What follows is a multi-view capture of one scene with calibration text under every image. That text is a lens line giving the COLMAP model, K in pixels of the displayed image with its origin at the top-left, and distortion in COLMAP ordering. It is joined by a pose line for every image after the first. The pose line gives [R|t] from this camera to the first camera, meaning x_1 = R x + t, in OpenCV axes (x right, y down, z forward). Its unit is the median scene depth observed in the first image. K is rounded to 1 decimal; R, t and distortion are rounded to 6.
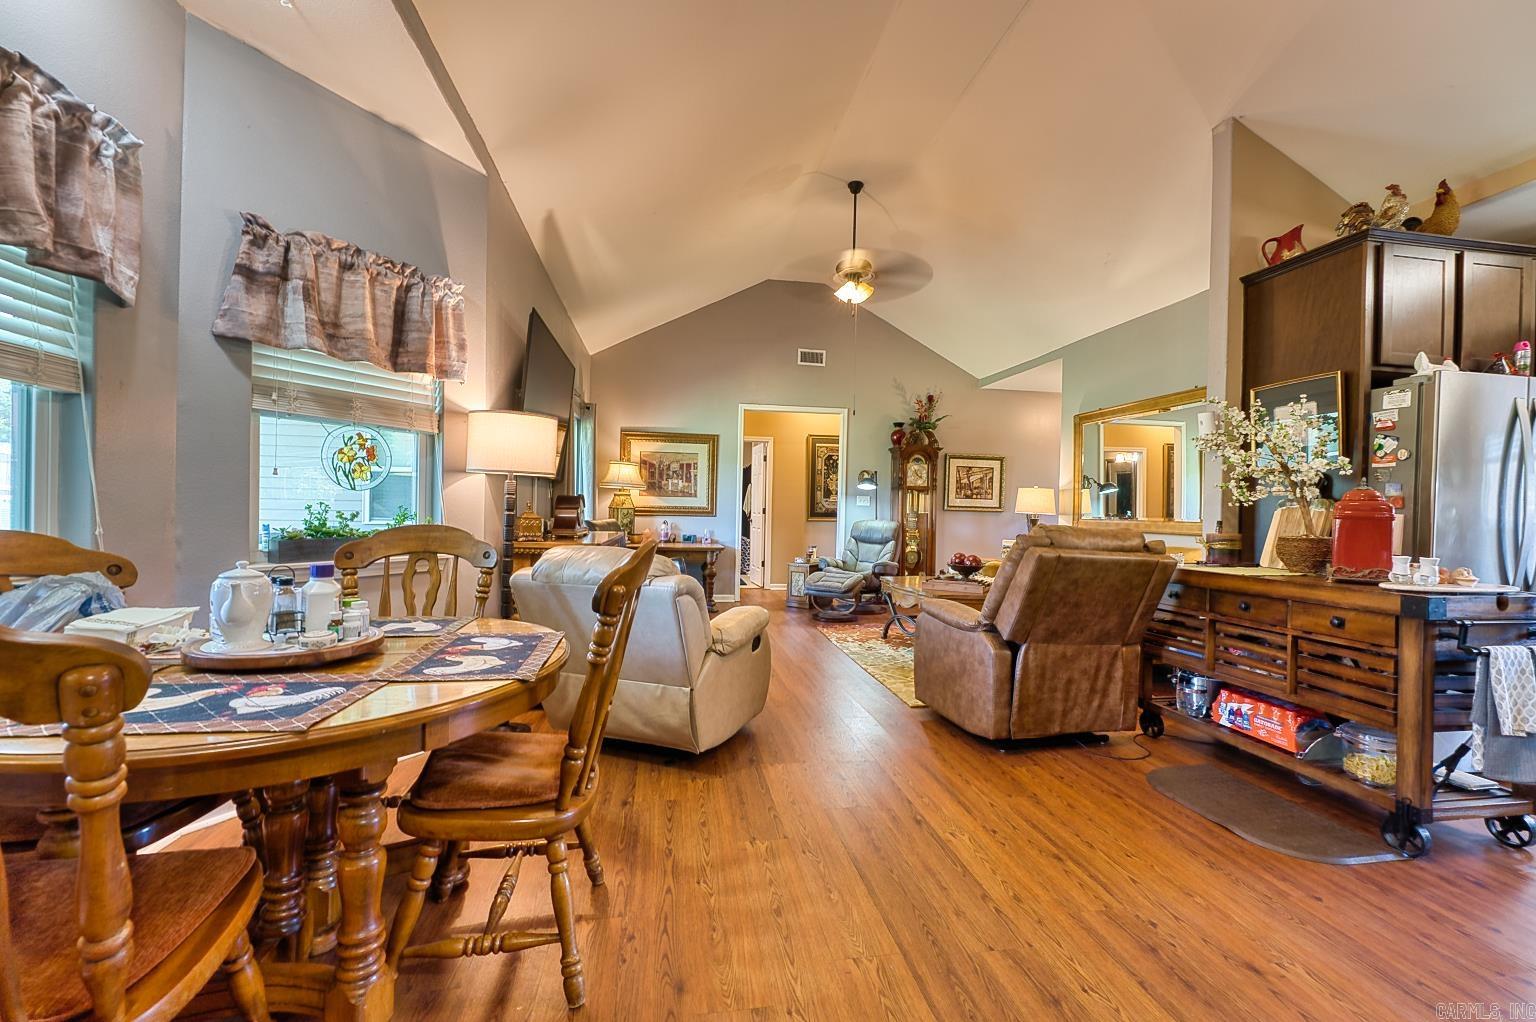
lens RADIAL K [[615.1, 0, 761.7], [0, 615.1, 506.9], [0, 0, 1]] dist [0.001490, 0.000155]
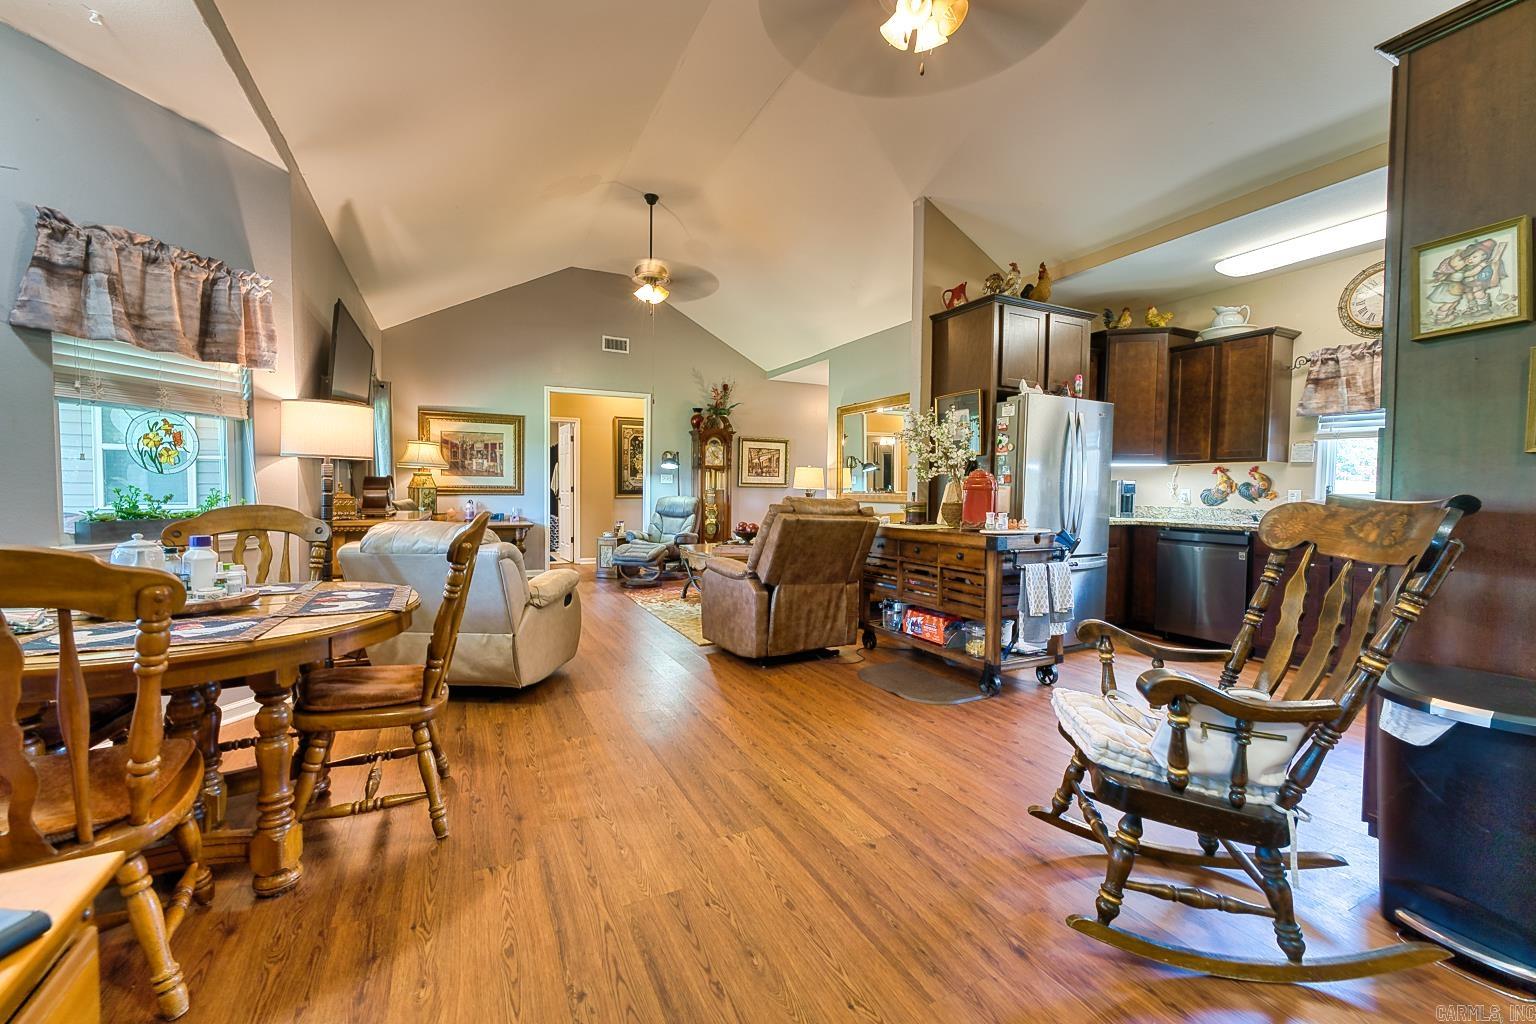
lens RADIAL K [[615.1, 0, 761.7], [0, 615.1, 507.9], [0, 0, 1]] dist [0.001490, 0.000155]
pose [[0.954534, -0.021122, 0.297354, -0.001598], [0.009640, 0.999152, 0.040027, -0.001217], [-0.297947, -0.035340, 0.953928, -0.272626]]
